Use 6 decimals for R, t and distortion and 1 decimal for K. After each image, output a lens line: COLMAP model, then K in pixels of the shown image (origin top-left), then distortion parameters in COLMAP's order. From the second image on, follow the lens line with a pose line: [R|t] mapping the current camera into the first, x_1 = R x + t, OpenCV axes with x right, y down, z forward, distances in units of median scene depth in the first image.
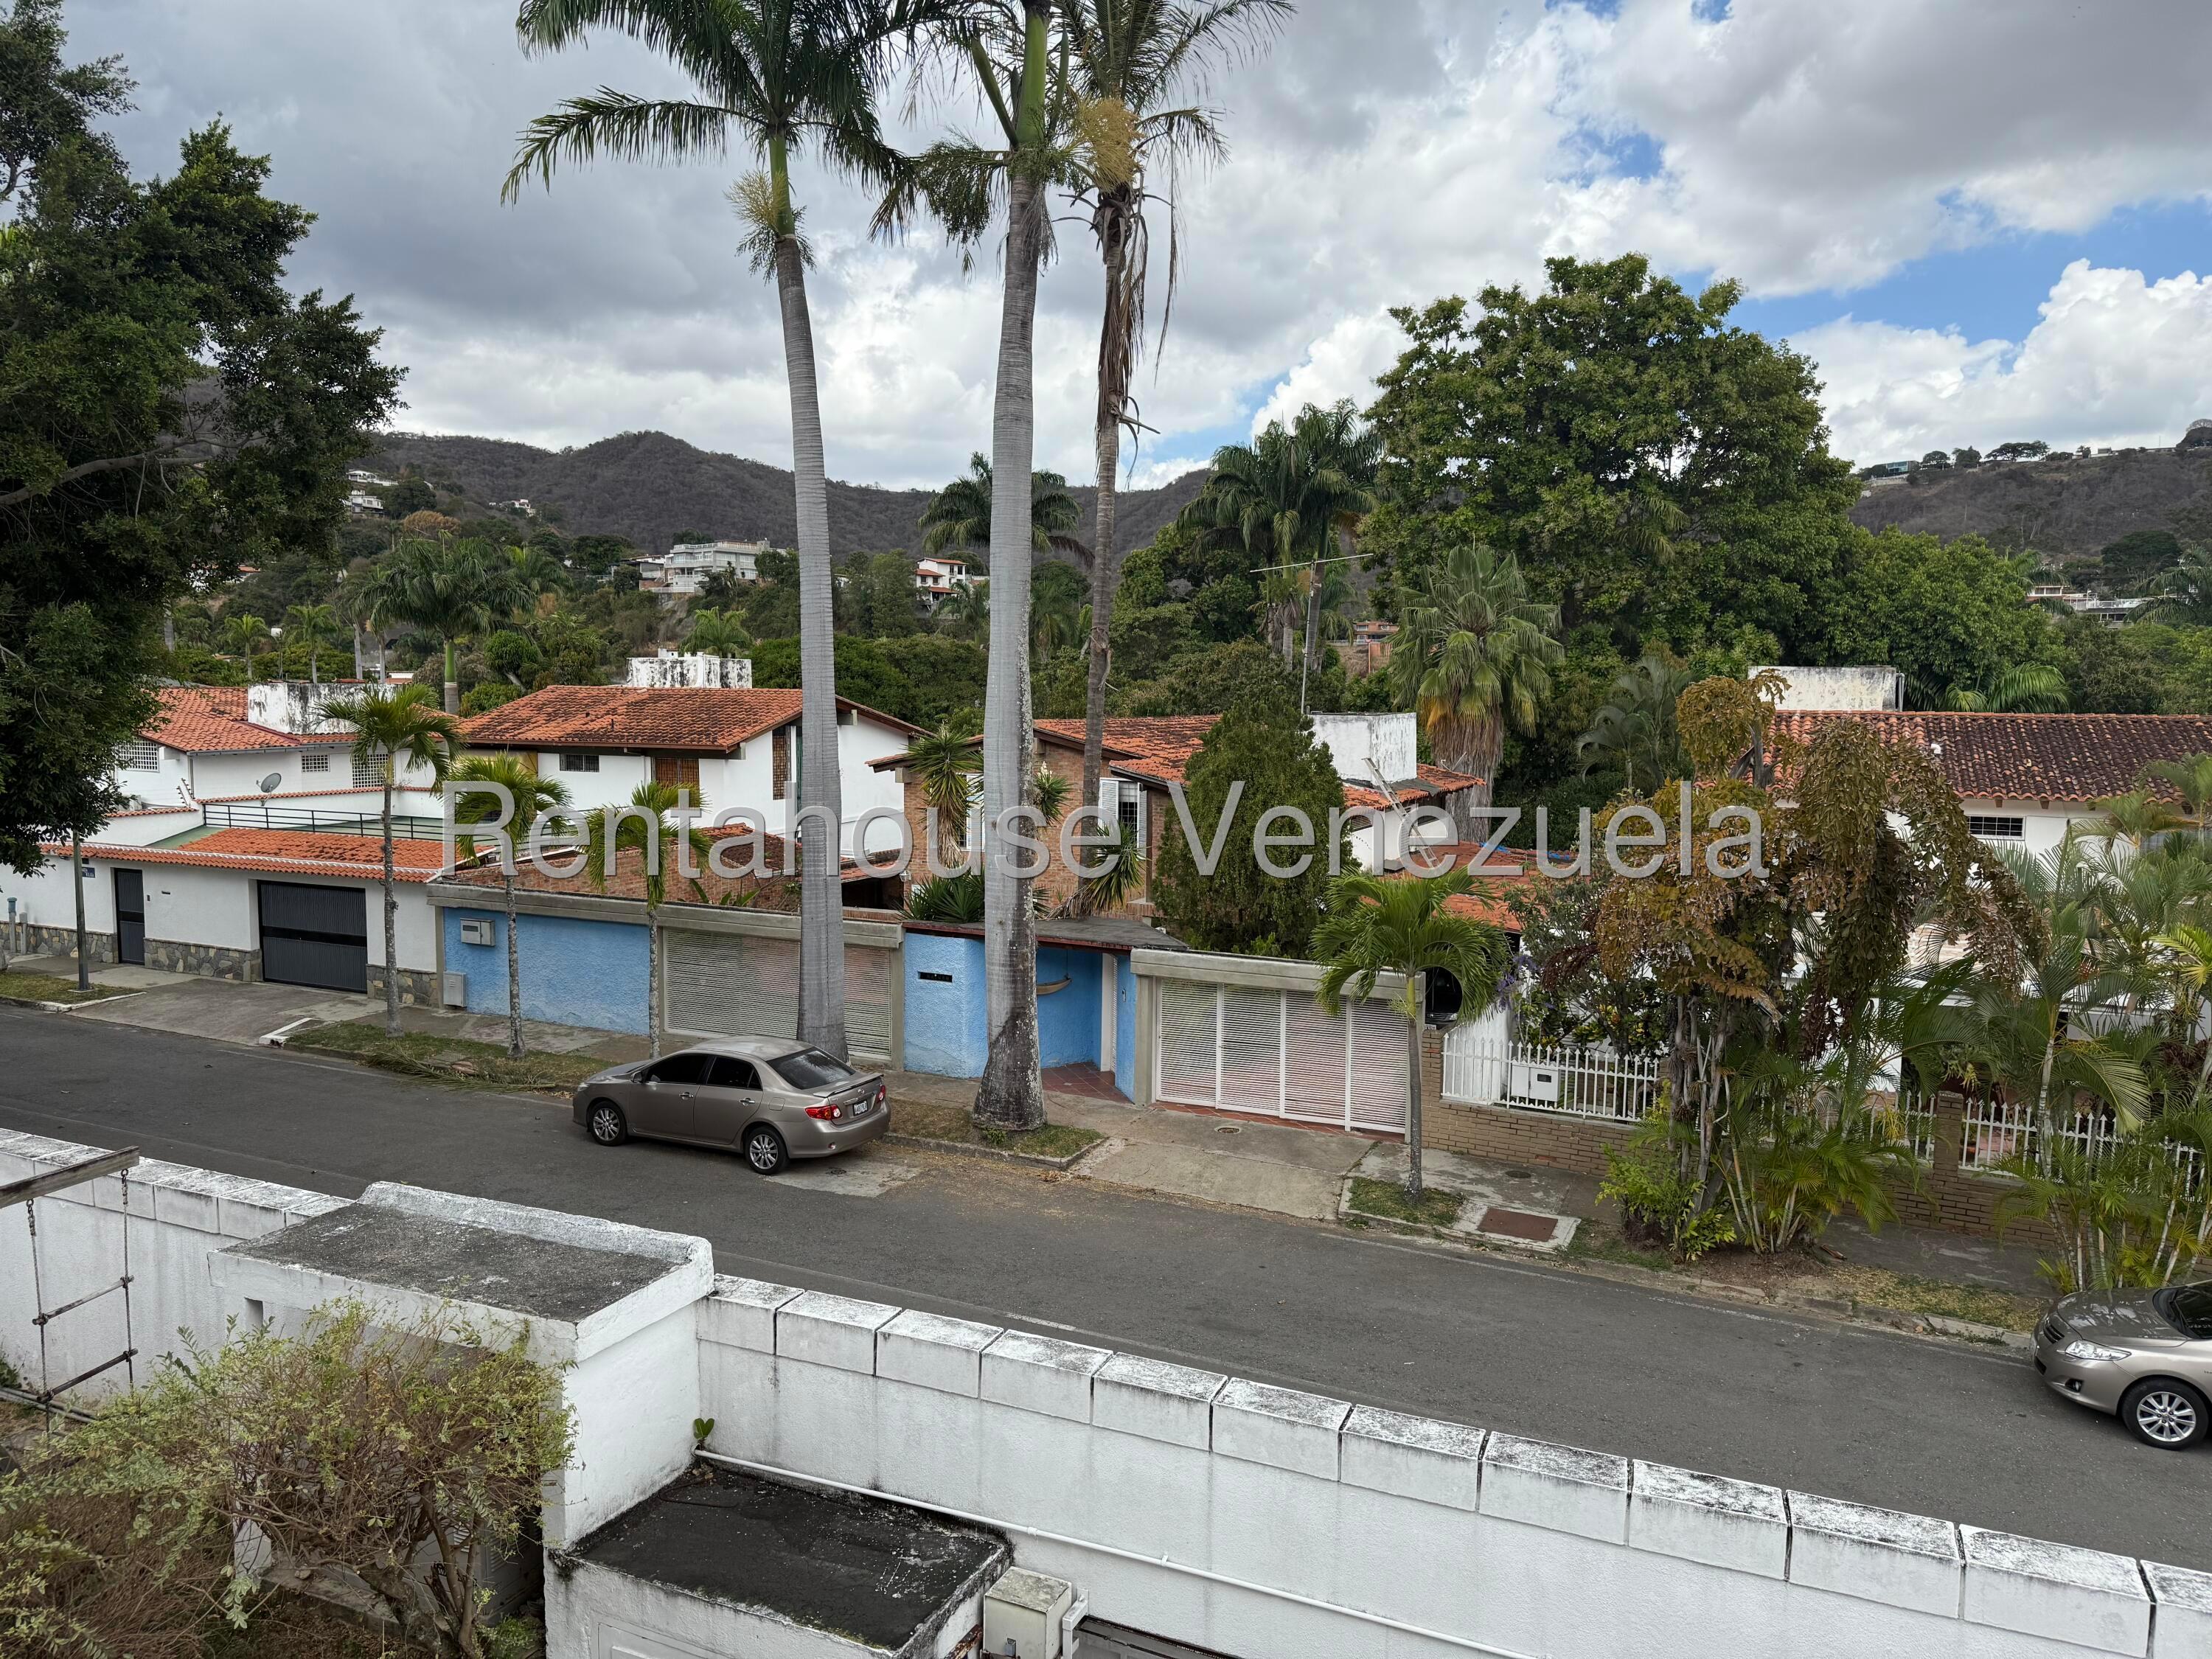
lens RADIAL K [[1568.8, 0, 1130.4], [0, 1568.8, 836.8], [0, 0, 1]] dist [0.043605, -0.048768]
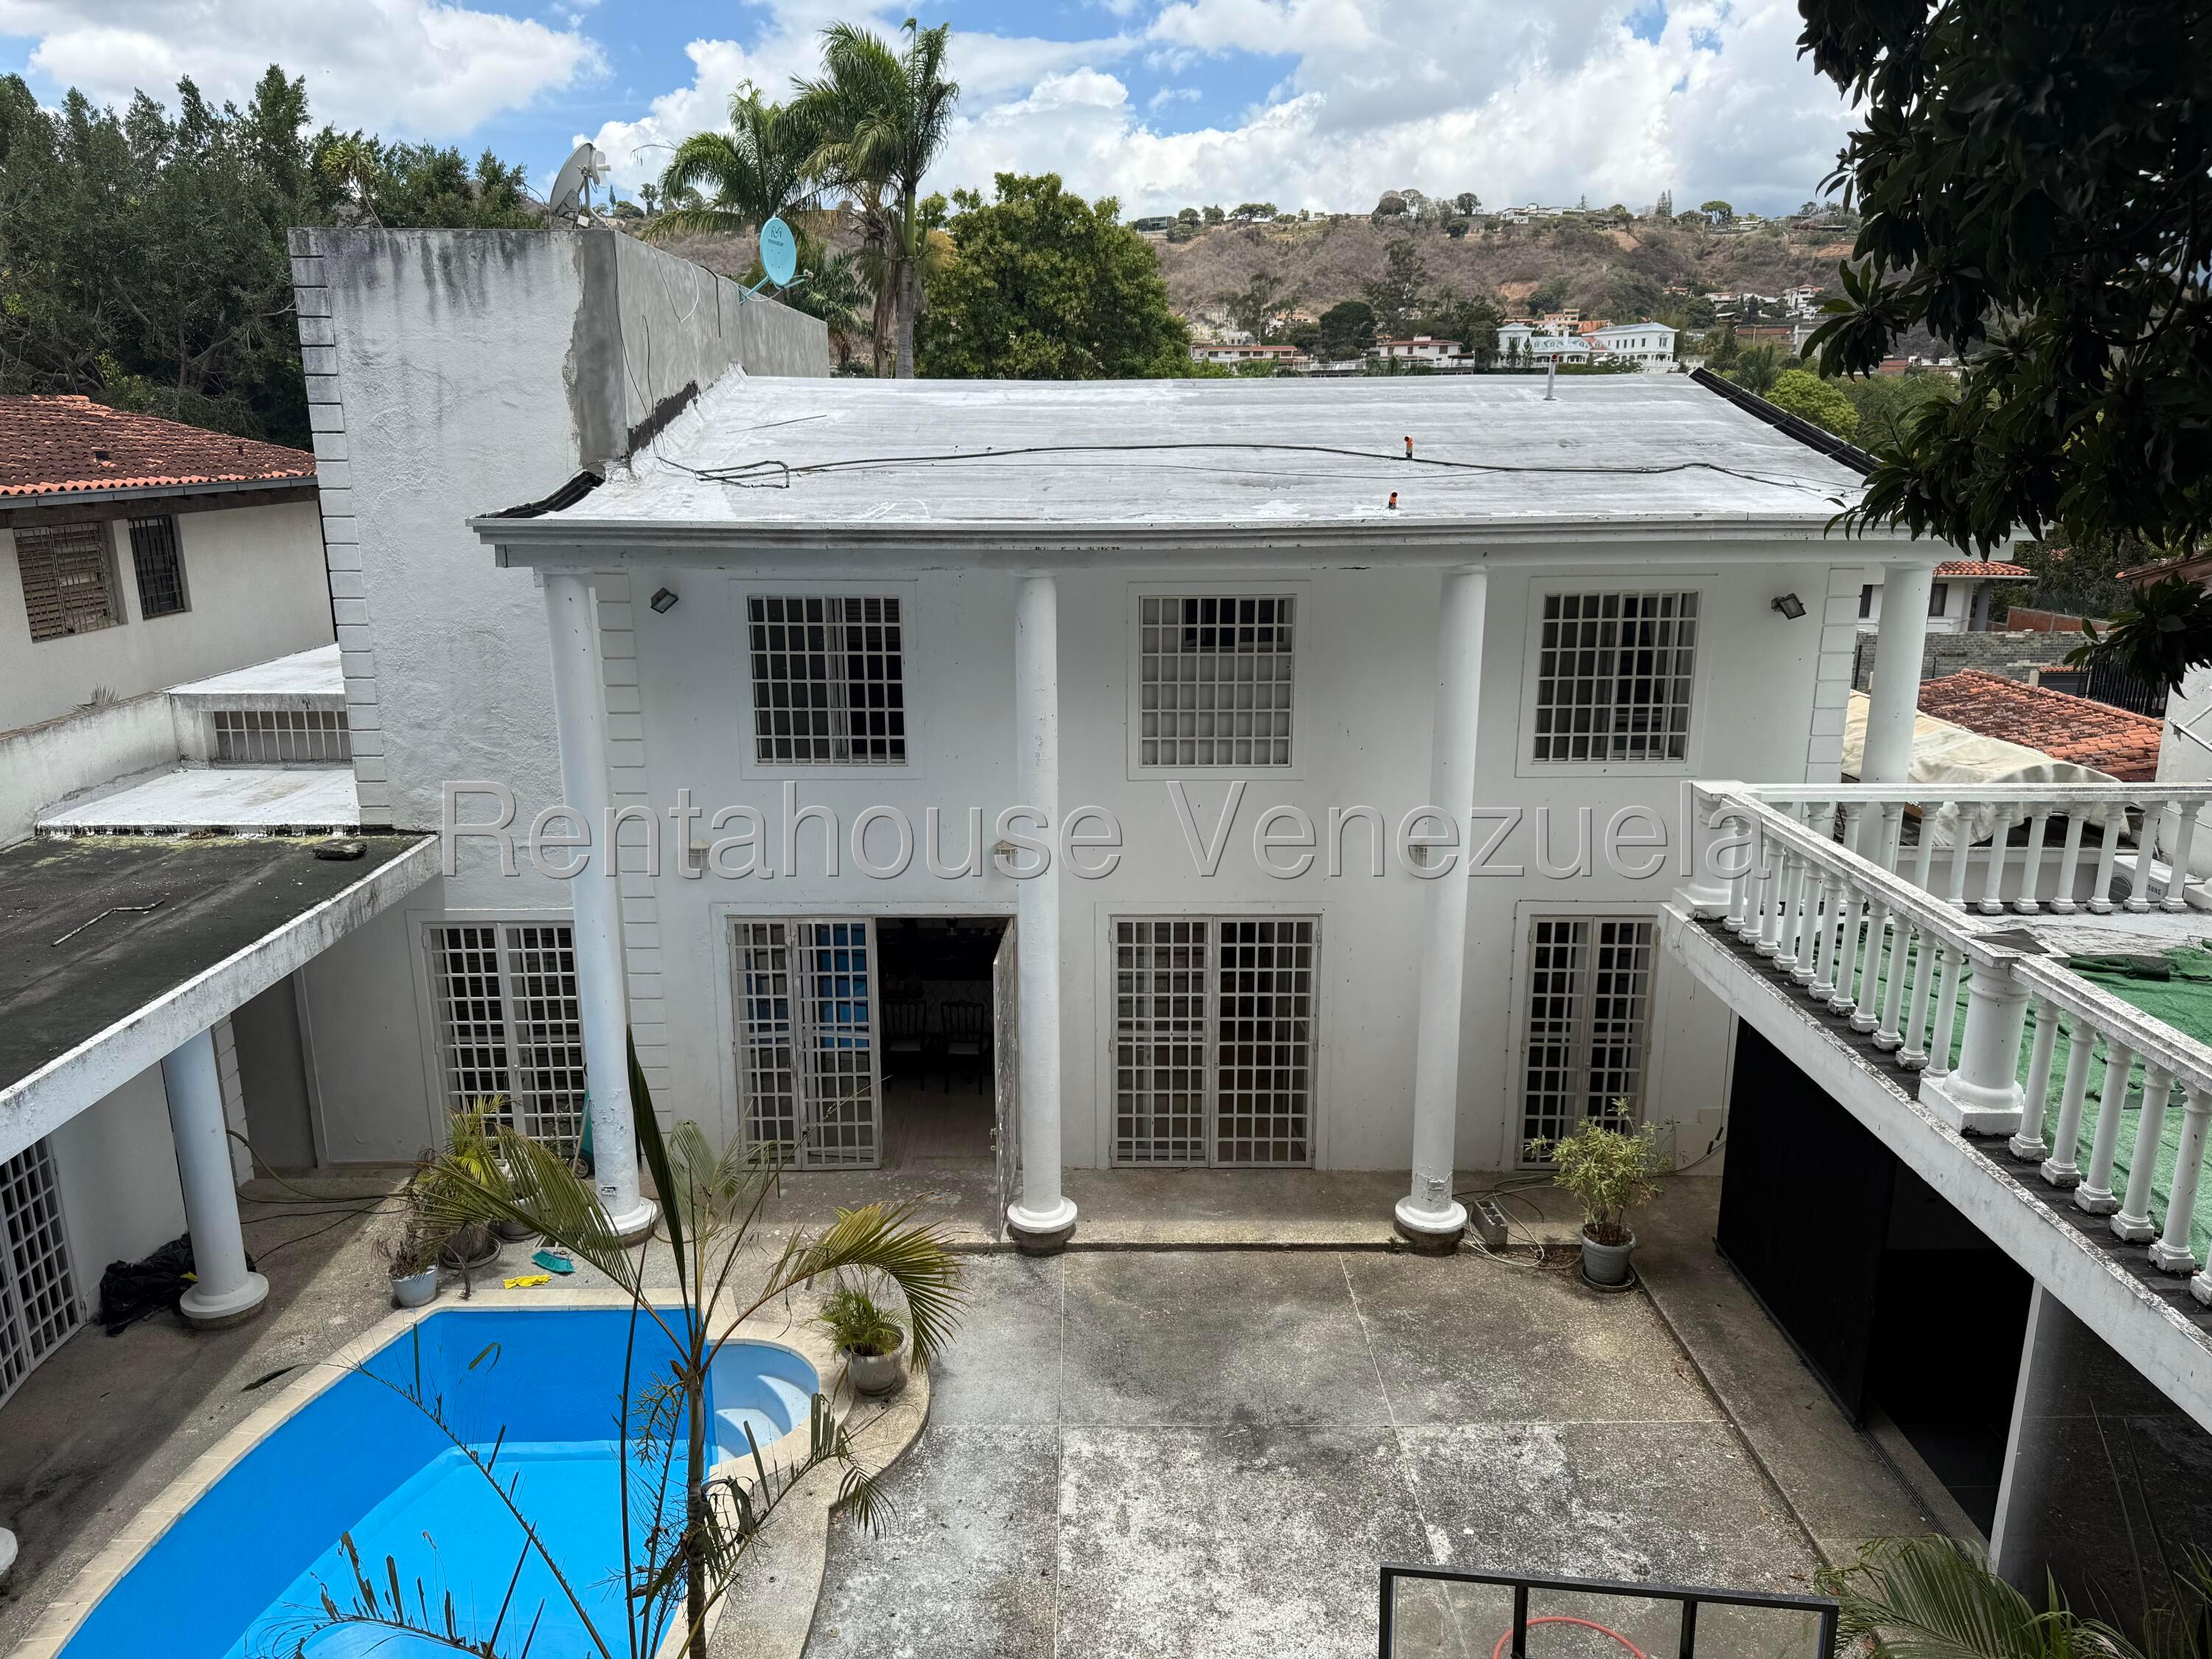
lens RADIAL K [[1563.9, 0, 1118.3], [0, 1563.9, 825.2], [0, 0, 1]] dist [0.131781, -0.233744]
pose [[0.911515, -0.108444, 0.396712, -0.269242], [0.047439, 0.985895, 0.160502, 0.004160], [-0.408522, -0.127481, 0.903802, -0.439926]]
